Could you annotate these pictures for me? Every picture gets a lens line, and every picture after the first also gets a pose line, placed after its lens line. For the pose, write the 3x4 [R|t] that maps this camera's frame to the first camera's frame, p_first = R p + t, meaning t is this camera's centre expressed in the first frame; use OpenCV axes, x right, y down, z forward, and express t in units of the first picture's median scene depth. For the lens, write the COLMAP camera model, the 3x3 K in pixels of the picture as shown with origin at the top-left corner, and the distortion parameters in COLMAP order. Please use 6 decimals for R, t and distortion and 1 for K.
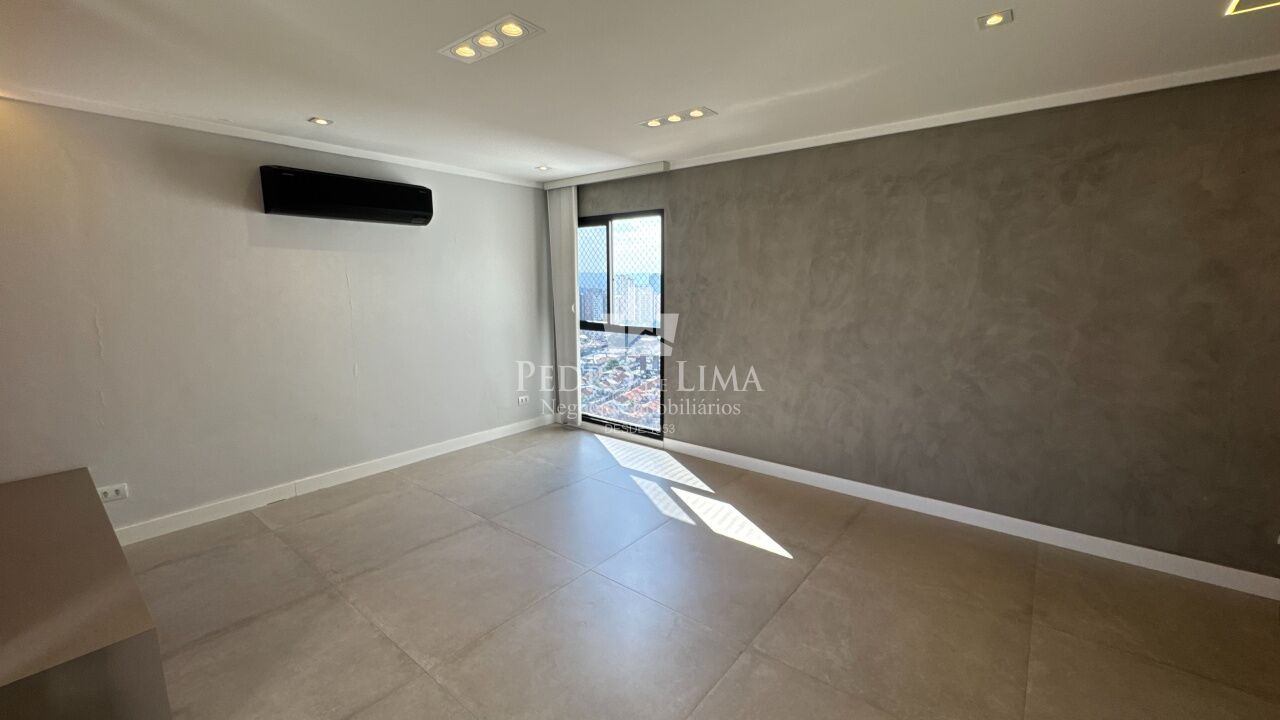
lens RADIAL K [[514.7, 0, 639.2], [0, 514.7, 358.0], [0, 0, 1]] dist [-0.006355, 0.000904]
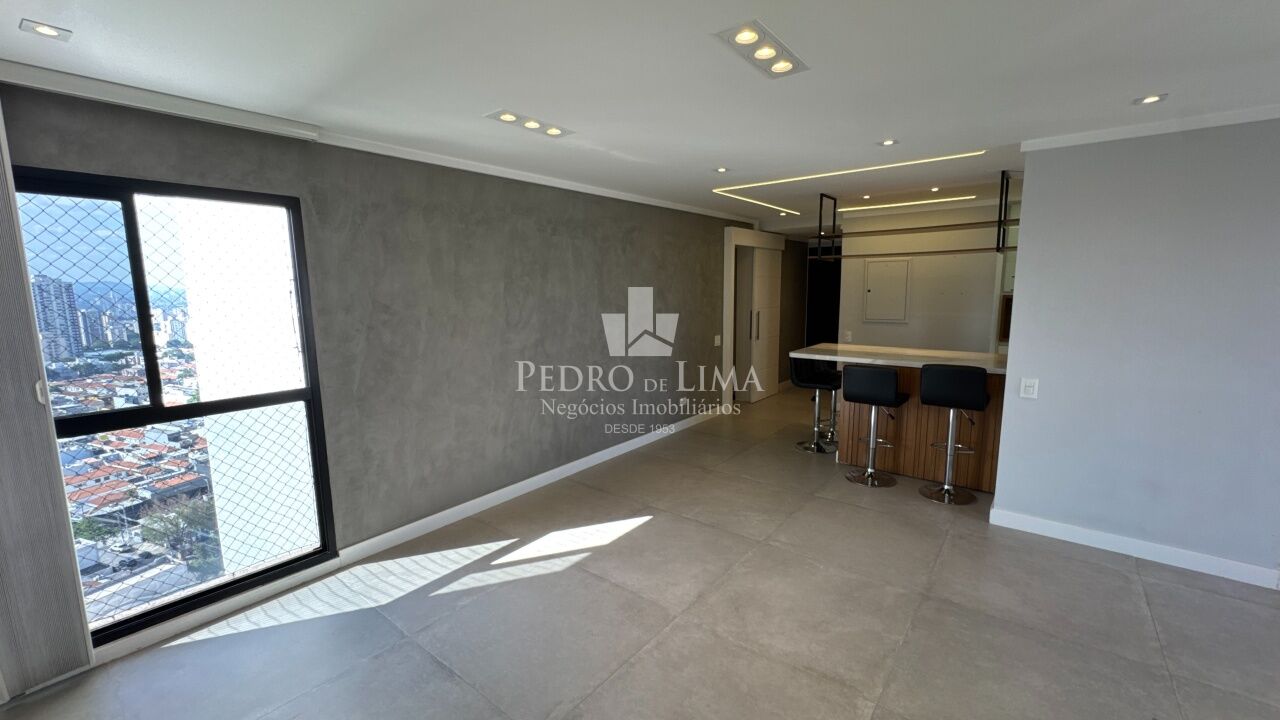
lens RADIAL K [[514.7, 0, 638.9], [0, 514.7, 356.7], [0, 0, 1]] dist [-0.006355, 0.000904]
pose [[-0.006384, -0.131892, 0.991244, -0.723937], [0.164042, 0.977697, 0.131146, -0.138594], [-0.986433, 0.163443, 0.015394, 0.736818]]
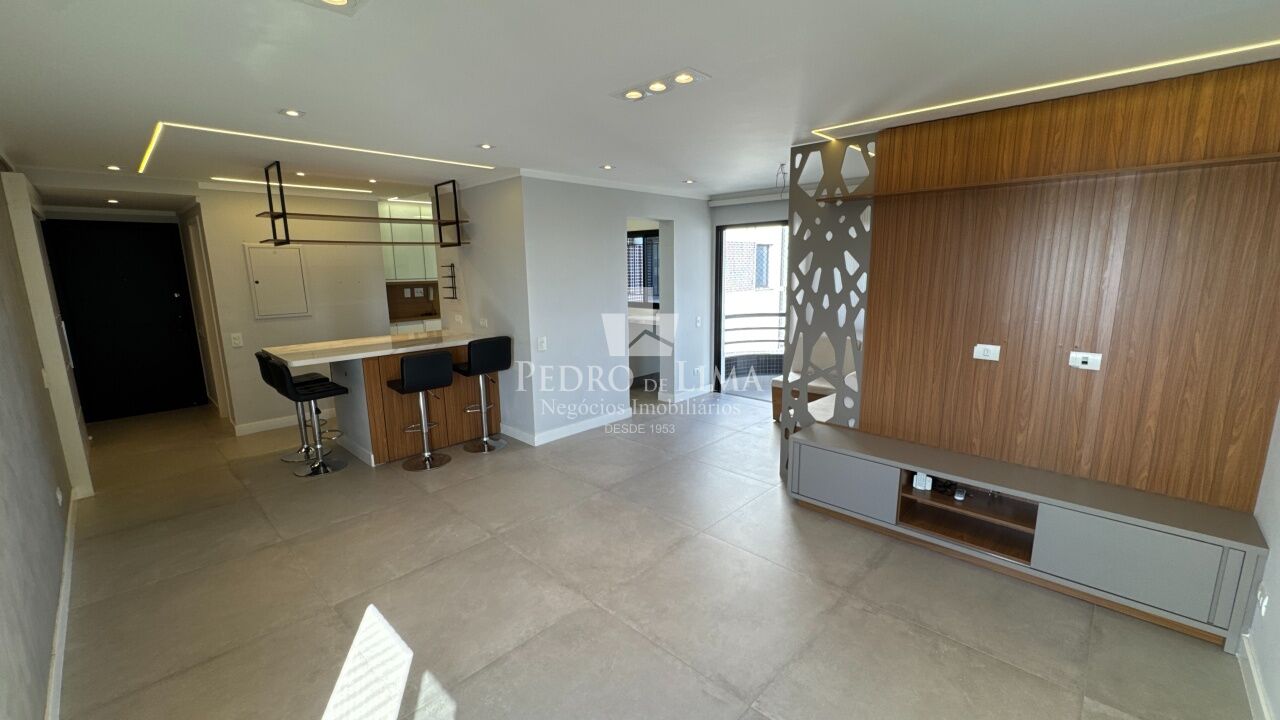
lens RADIAL K [[514.7, 0, 641.5], [0, 514.7, 358.2], [0, 0, 1]] dist [-0.006355, 0.000904]
pose [[-0.996619, 0.002928, 0.082111, -0.200533], [0.029716, 0.944559, 0.326993, -0.238473], [-0.076601, 0.328328, -0.941453, 1.301796]]
